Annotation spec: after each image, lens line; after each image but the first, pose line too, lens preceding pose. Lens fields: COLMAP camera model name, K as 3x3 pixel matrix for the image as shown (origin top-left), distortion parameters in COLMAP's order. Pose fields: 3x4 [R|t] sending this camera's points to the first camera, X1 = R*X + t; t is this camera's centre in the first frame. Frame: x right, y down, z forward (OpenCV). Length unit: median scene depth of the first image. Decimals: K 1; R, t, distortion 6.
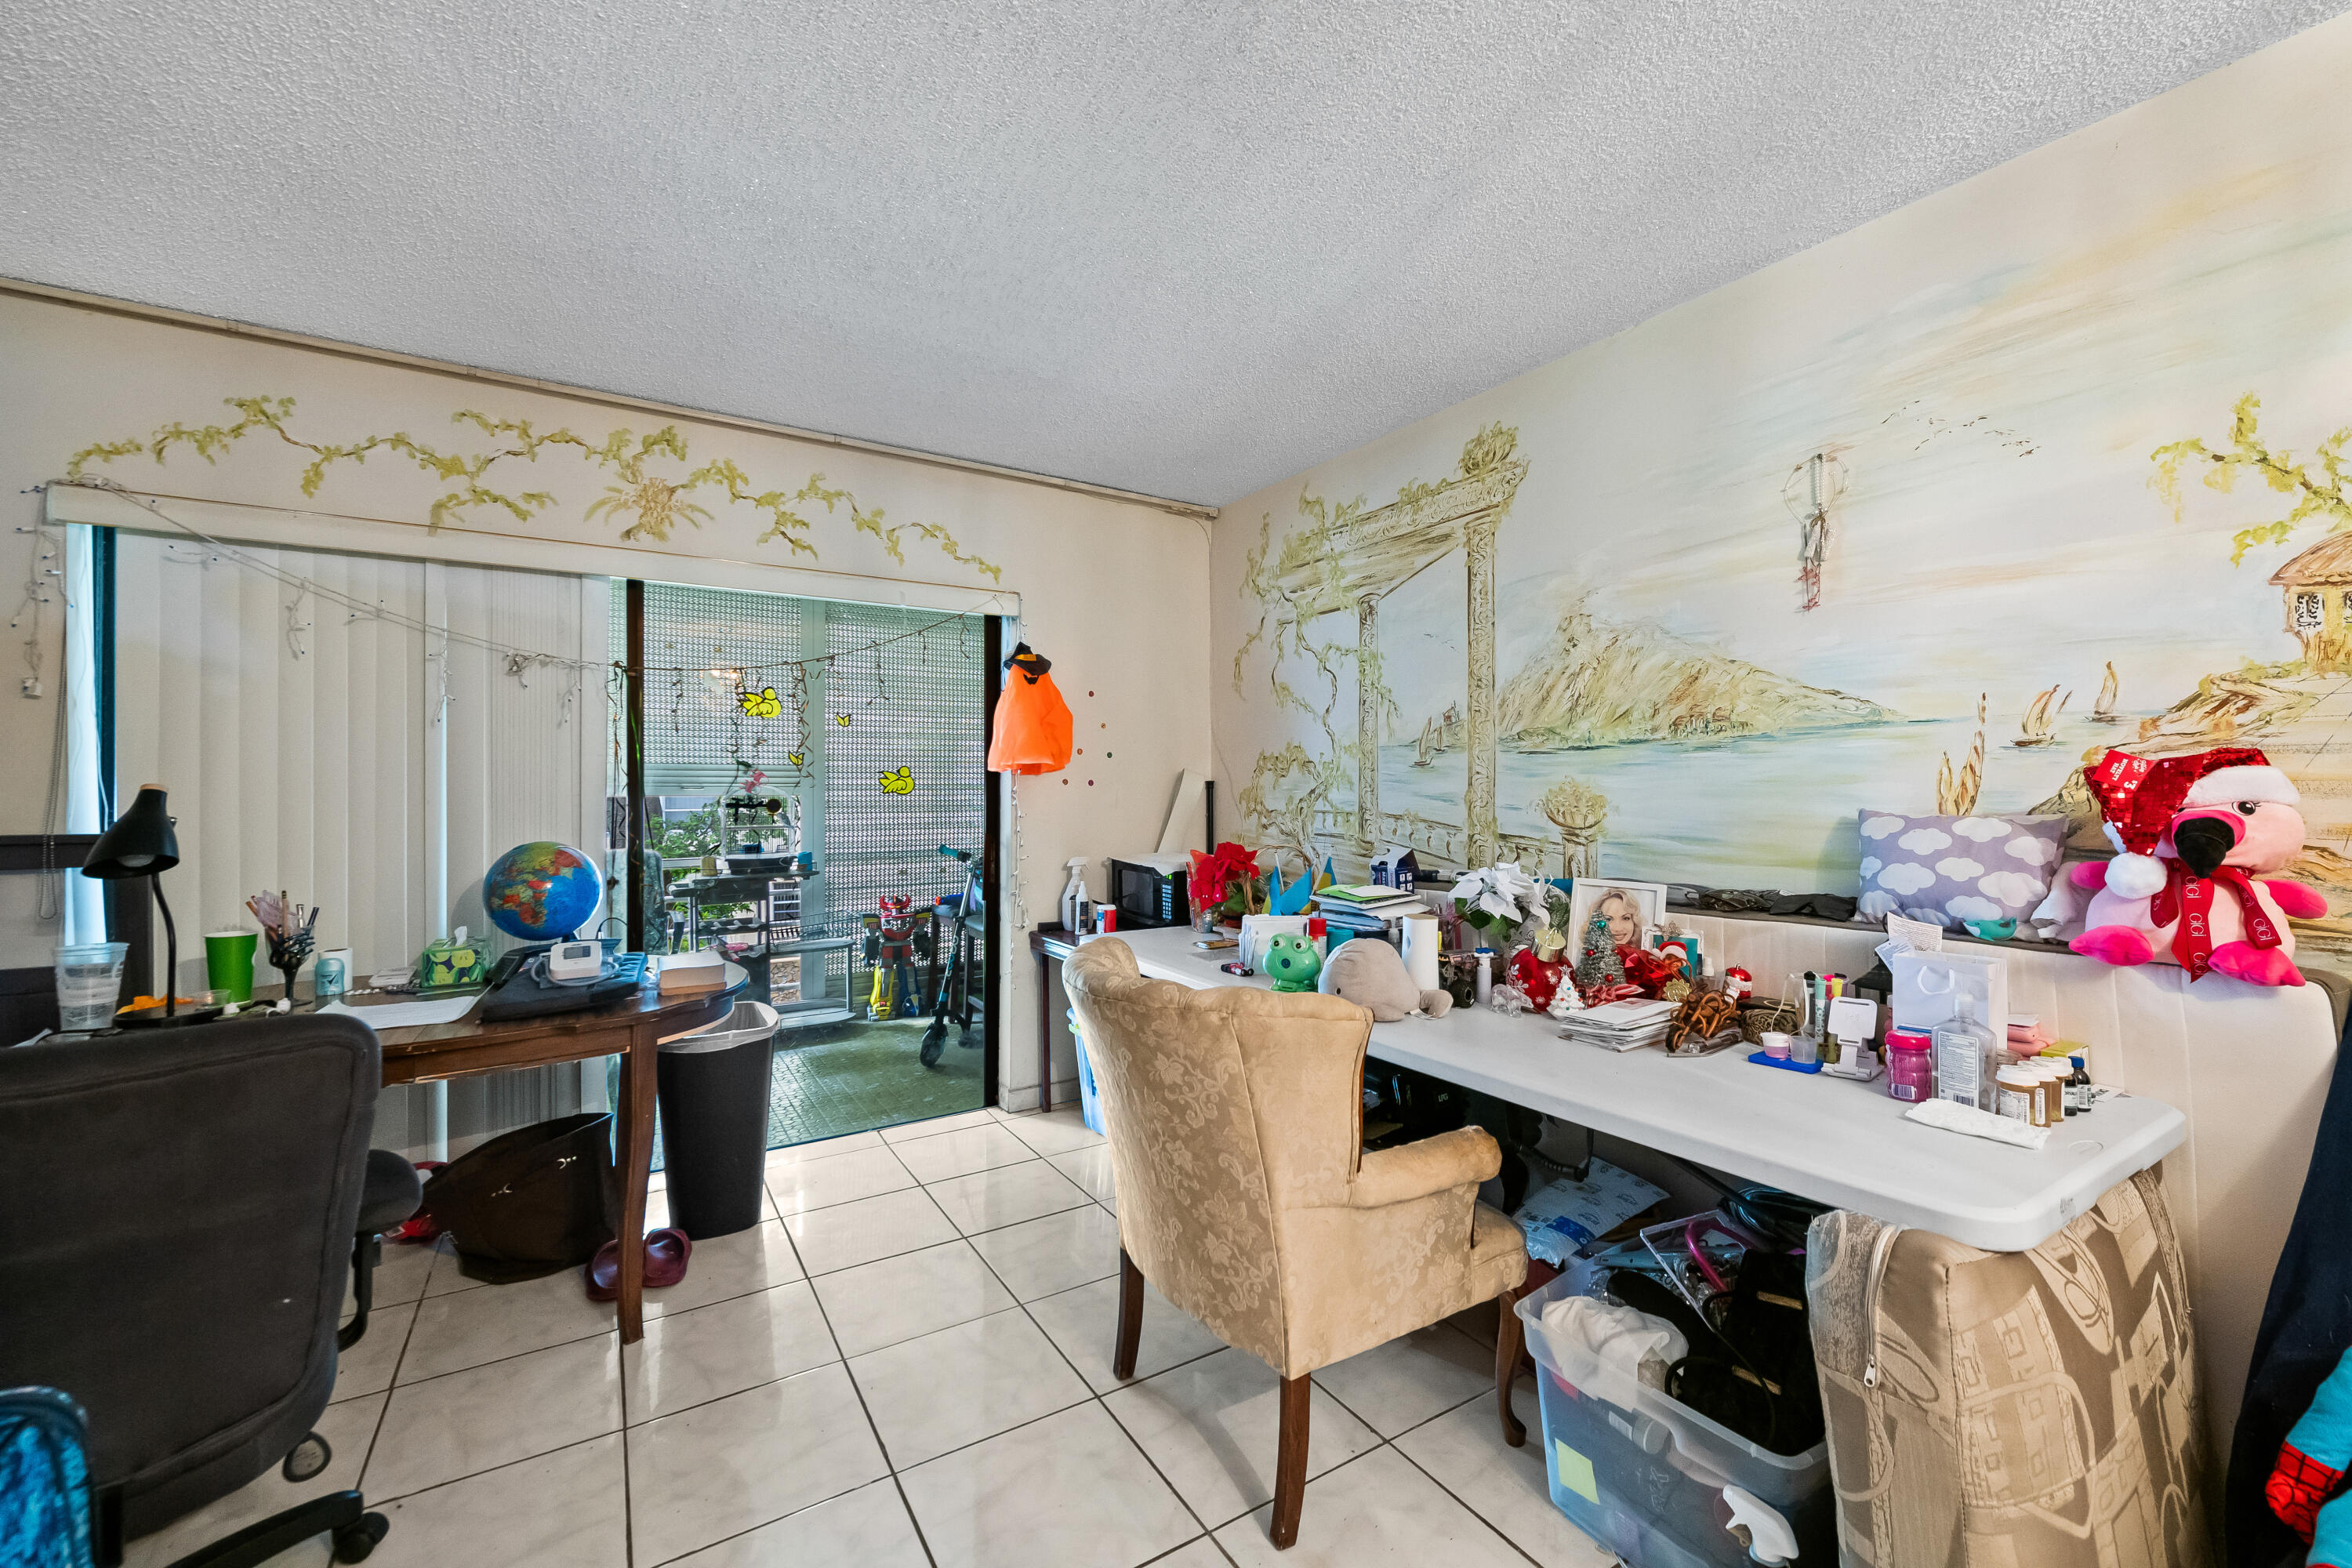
lens RADIAL K [[936.1, 0, 1194.0], [0, 936.1, 786.3], [0, 0, 1]] dist [-0.002131, -0.002417]
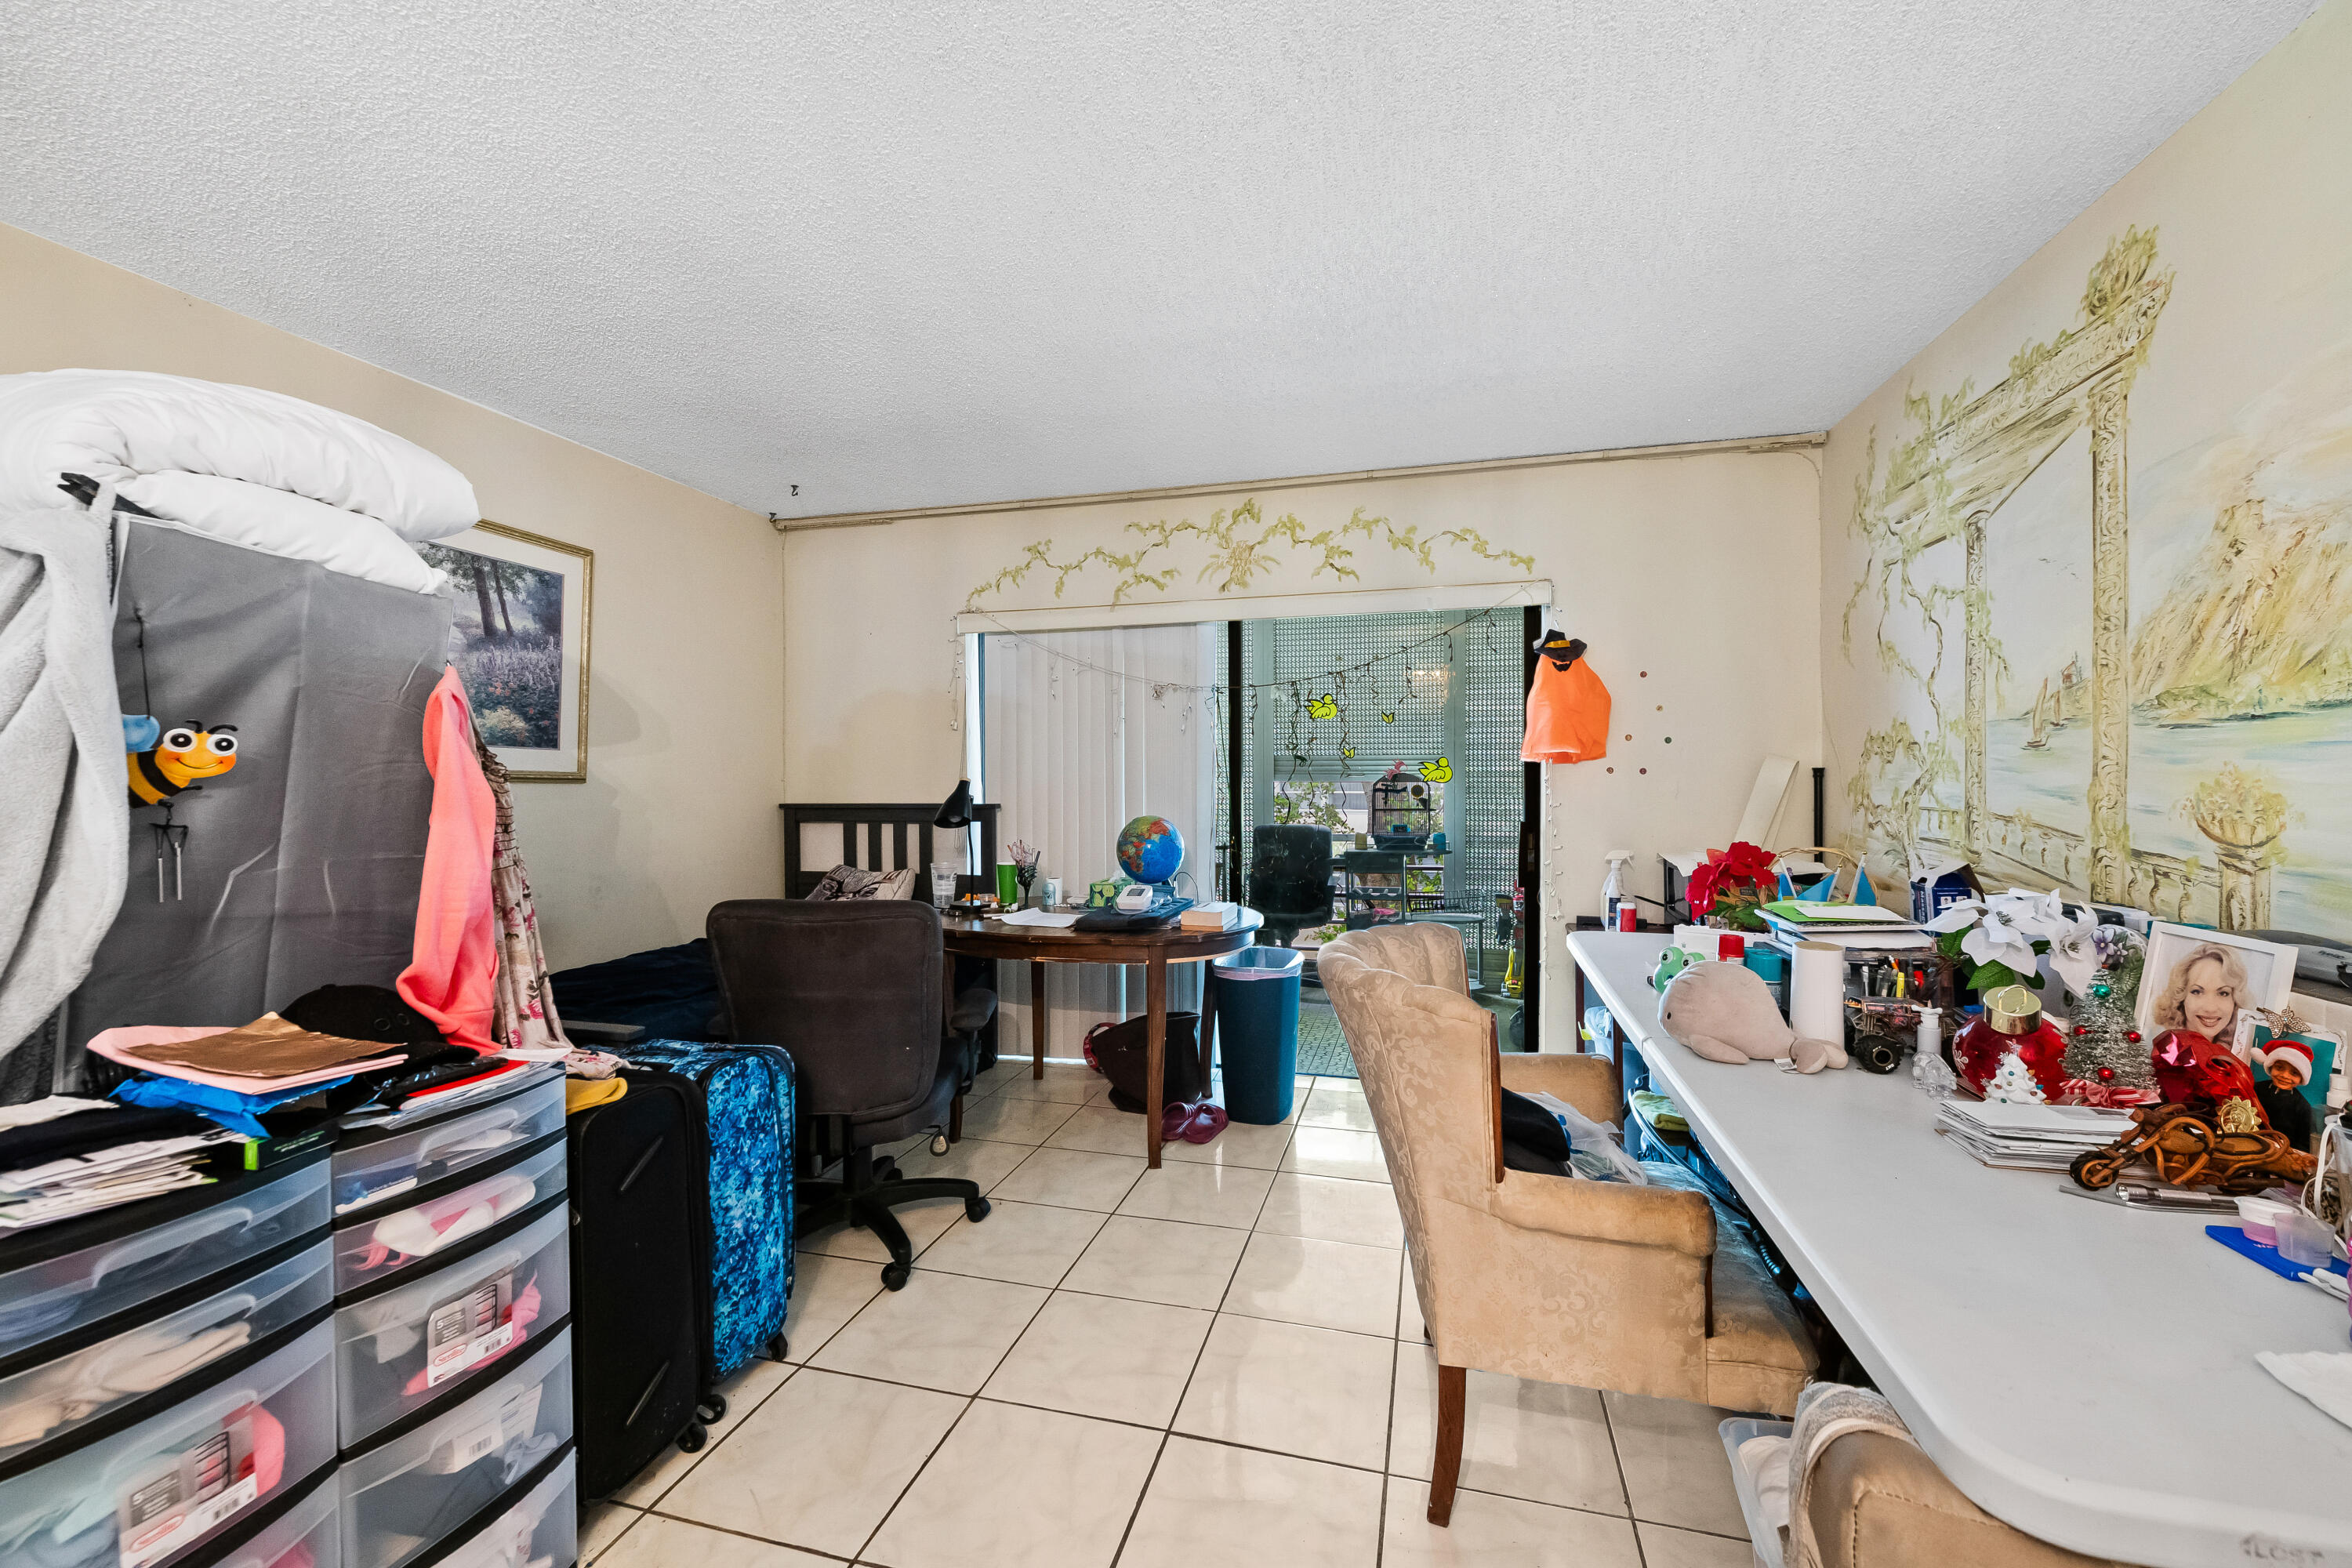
lens RADIAL K [[936.1, 0, 1184.2], [0, 936.1, 778.7], [0, 0, 1]] dist [-0.002131, -0.002417]
pose [[0.672444, 0.002221, -0.740144, 0.354176], [0.005717, 0.999950, 0.008195, -0.008266], [0.740126, -0.009742, 0.672398, 0.058435]]
